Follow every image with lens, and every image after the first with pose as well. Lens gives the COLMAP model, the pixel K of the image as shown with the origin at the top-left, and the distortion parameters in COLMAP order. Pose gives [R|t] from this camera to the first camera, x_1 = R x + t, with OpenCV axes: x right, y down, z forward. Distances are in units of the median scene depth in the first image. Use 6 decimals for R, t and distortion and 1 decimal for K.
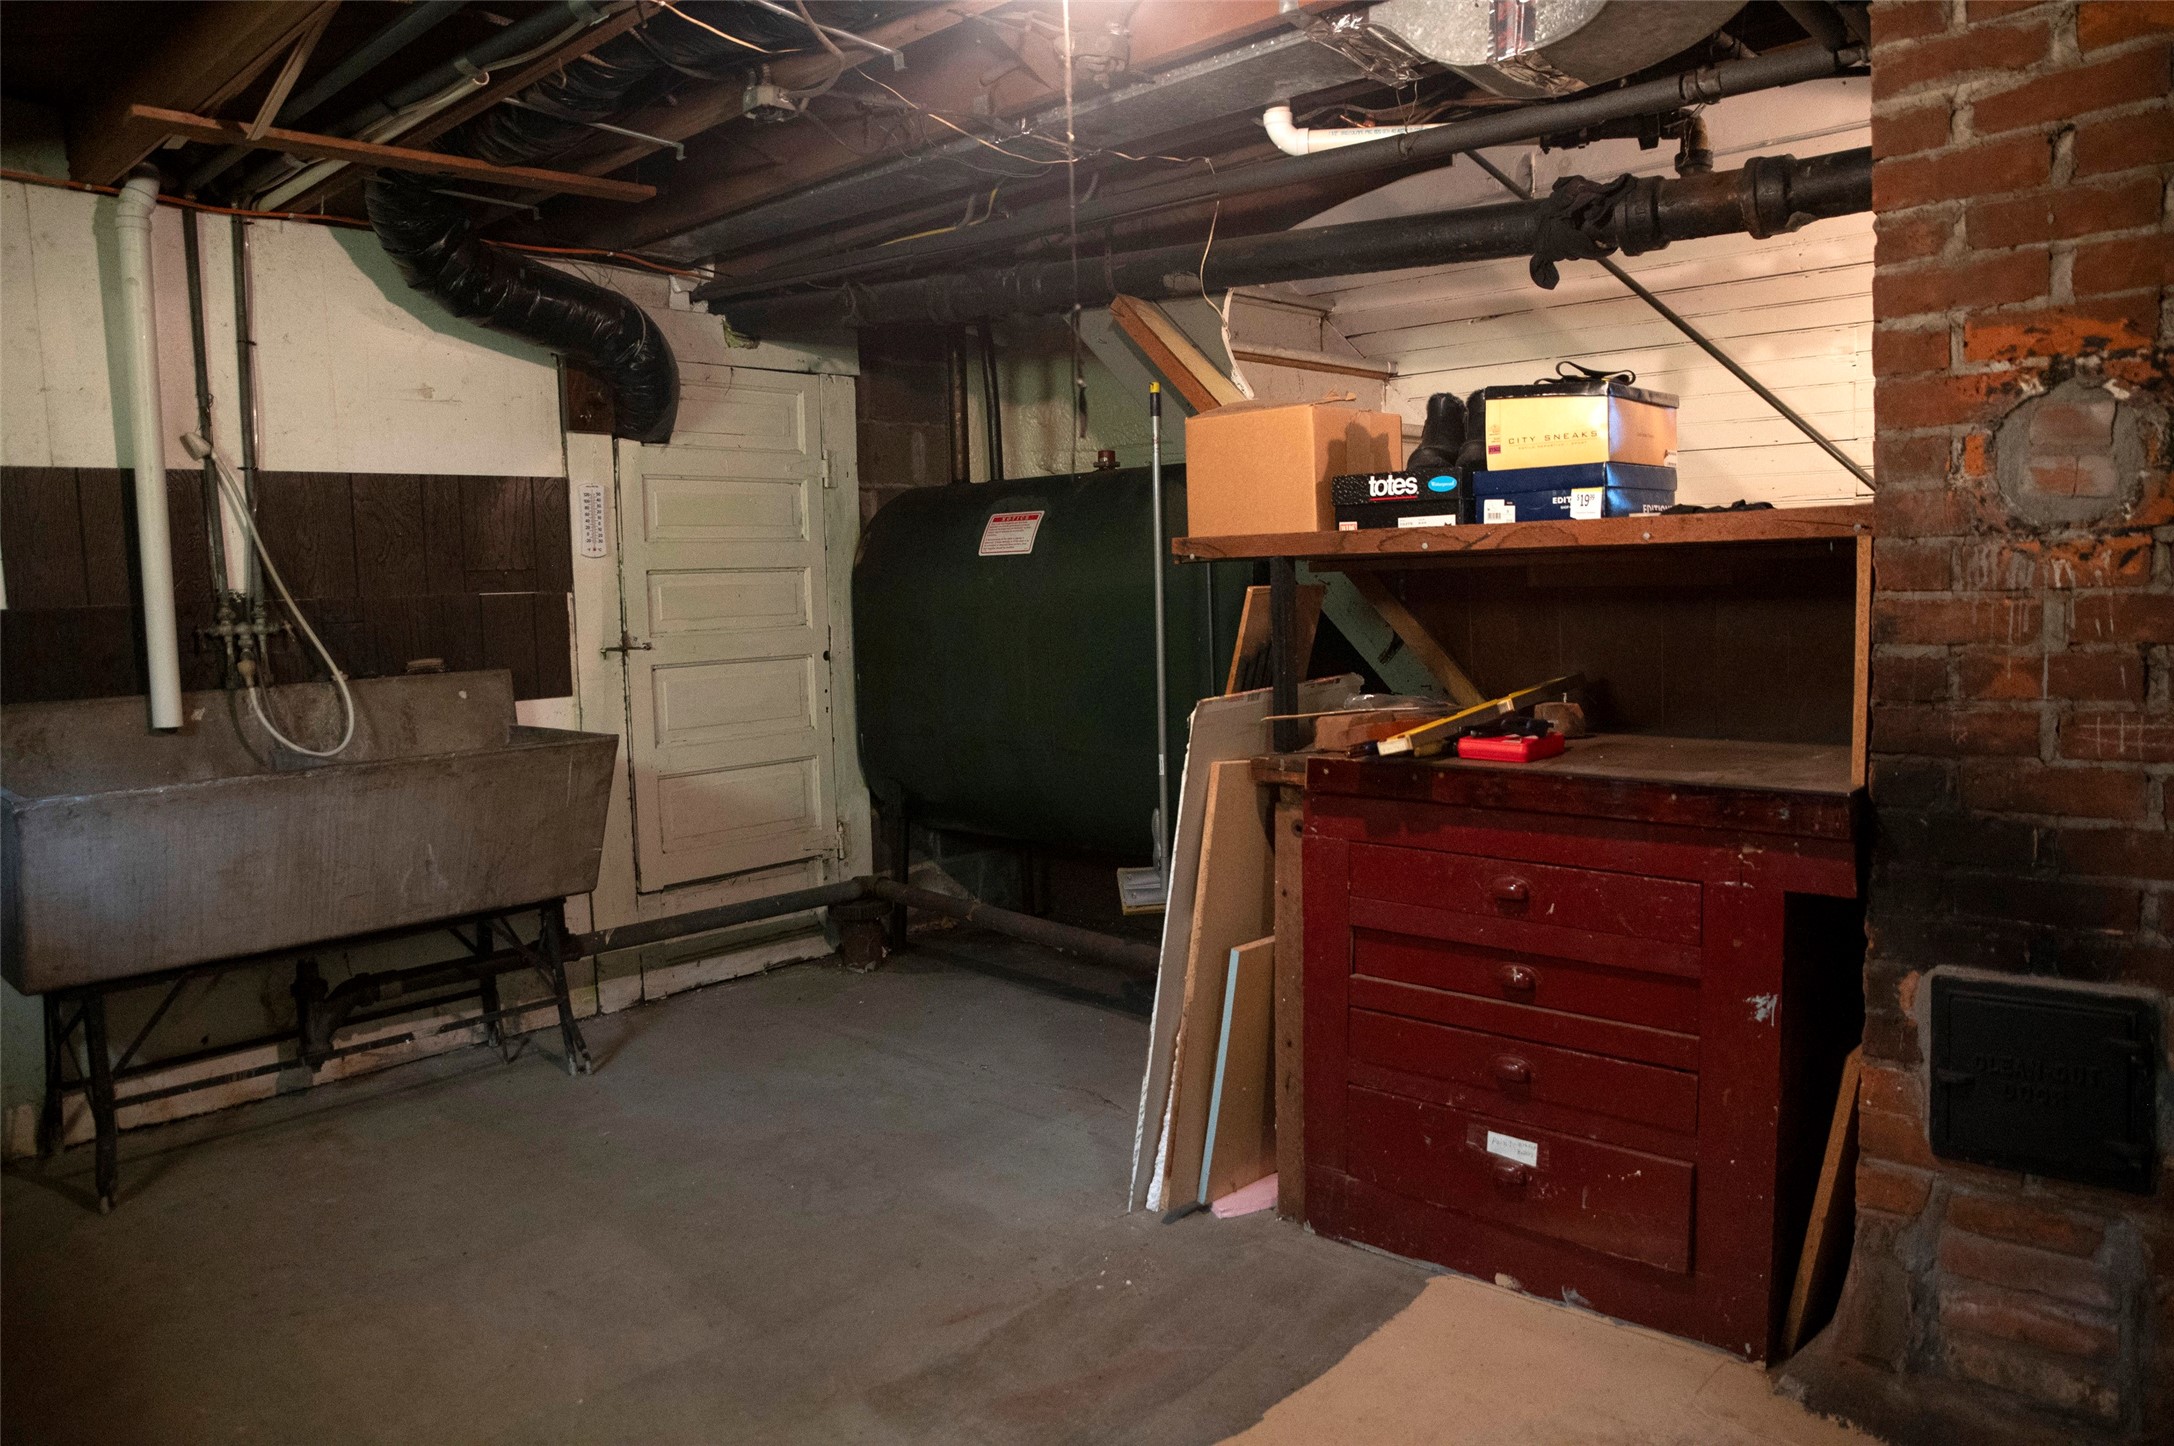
lens RADIAL K [[1483.7, 0, 1086.5], [0, 1483.7, 720.5], [0, 0, 1]] dist [-0.128521, 0.088460]
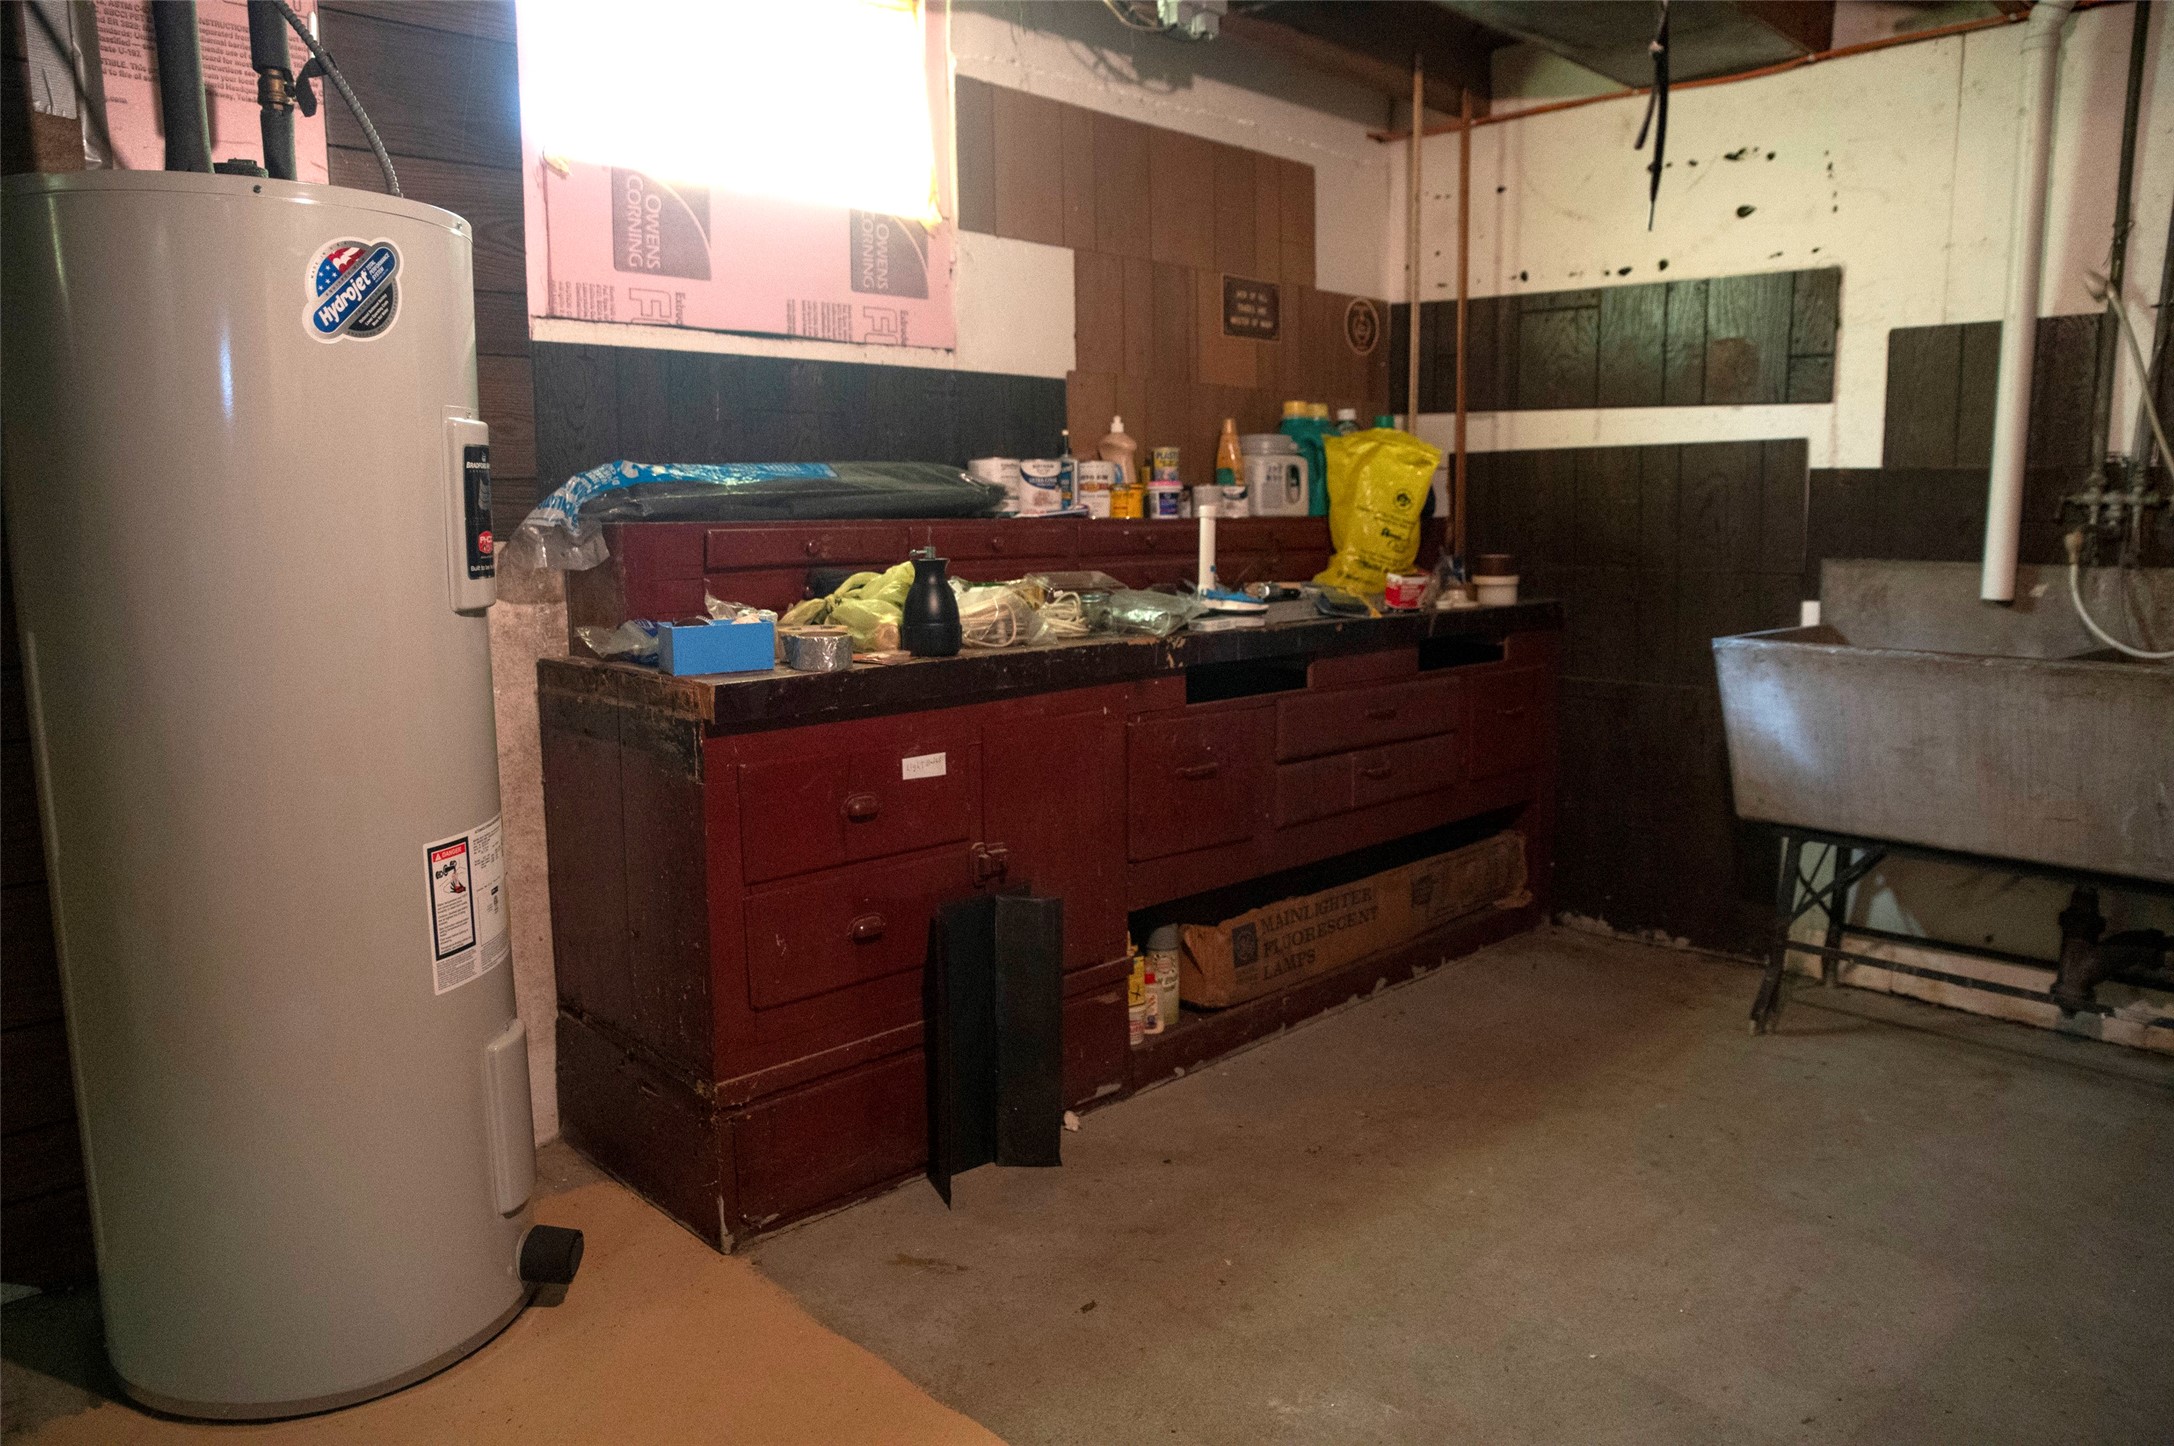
lens RADIAL K [[1483.7, 0, 1086.5], [0, 1483.7, 721.3], [0, 0, 1]] dist [-0.128521, 0.088460]
pose [[-0.048956, 0.177201, -0.982956, 0.310221], [-0.092612, 0.979091, 0.181116, -0.030612], [0.994498, 0.099900, -0.031521, 0.436354]]
